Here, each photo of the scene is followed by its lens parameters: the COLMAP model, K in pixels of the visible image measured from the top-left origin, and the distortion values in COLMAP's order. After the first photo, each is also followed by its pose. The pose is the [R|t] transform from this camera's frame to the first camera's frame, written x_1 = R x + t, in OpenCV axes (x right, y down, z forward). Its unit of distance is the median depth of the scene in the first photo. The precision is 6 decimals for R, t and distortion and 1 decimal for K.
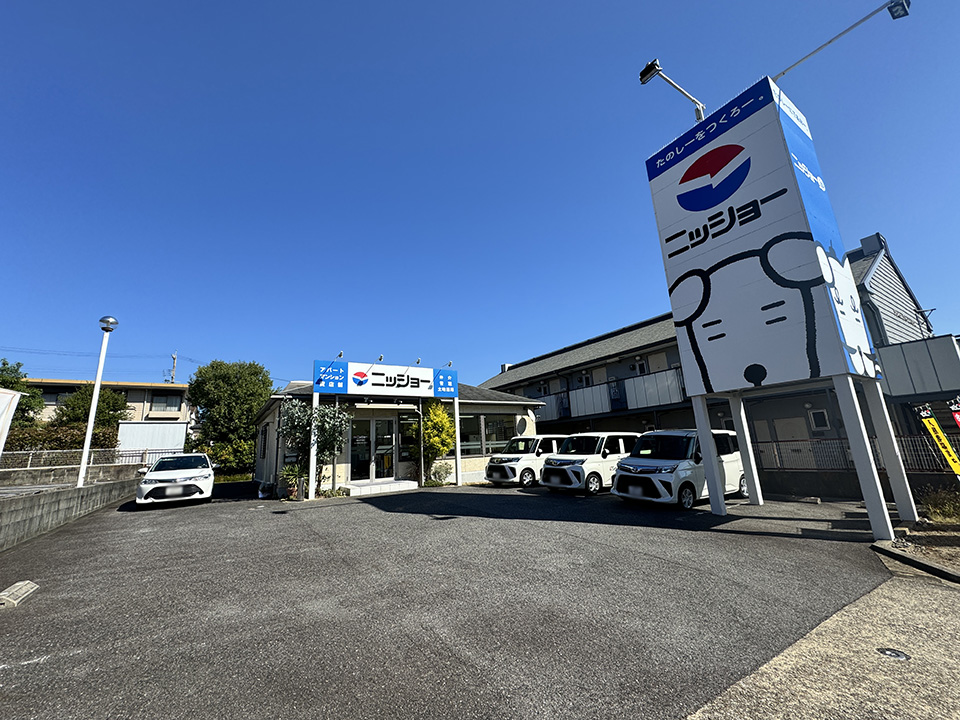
lens RADIAL K [[390.2, 0, 482.8], [0, 390.2, 356.3], [0, 0, 1]] dist [-0.033264, 0.000359]
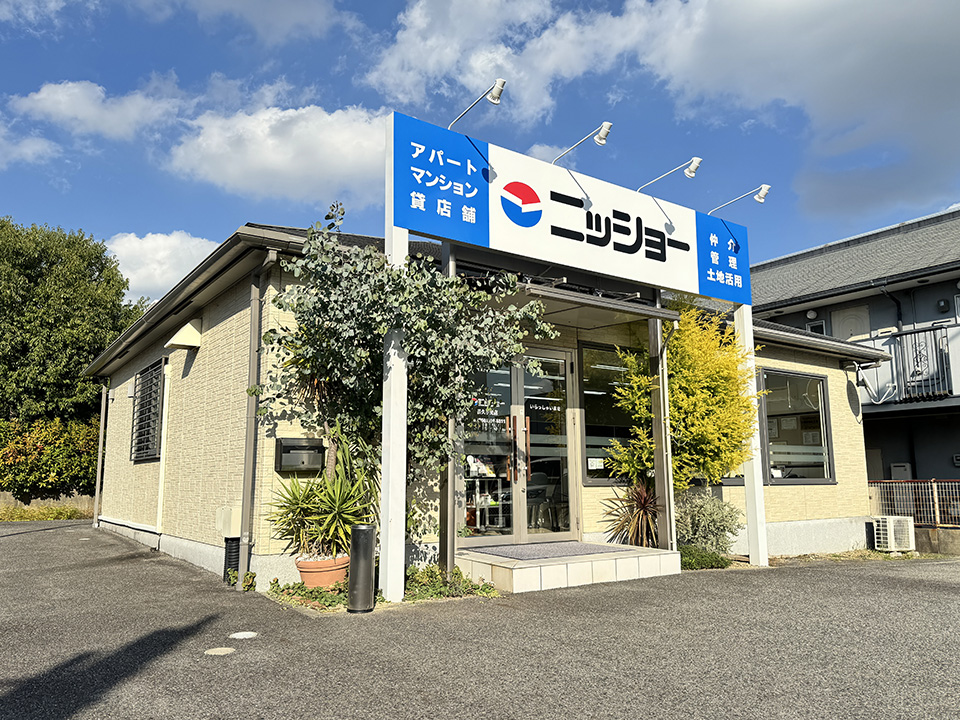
lens RADIAL K [[708.3, 0, 478.5], [0, 708.3, 366.0], [0, 0, 1]] dist [0.062719, 0.000789]
pose [[0.997586, 0.056438, 0.040468, -0.344058], [-0.059398, 0.995328, 0.076113, 0.134013], [-0.035984, -0.078333, 0.996278, 0.421600]]
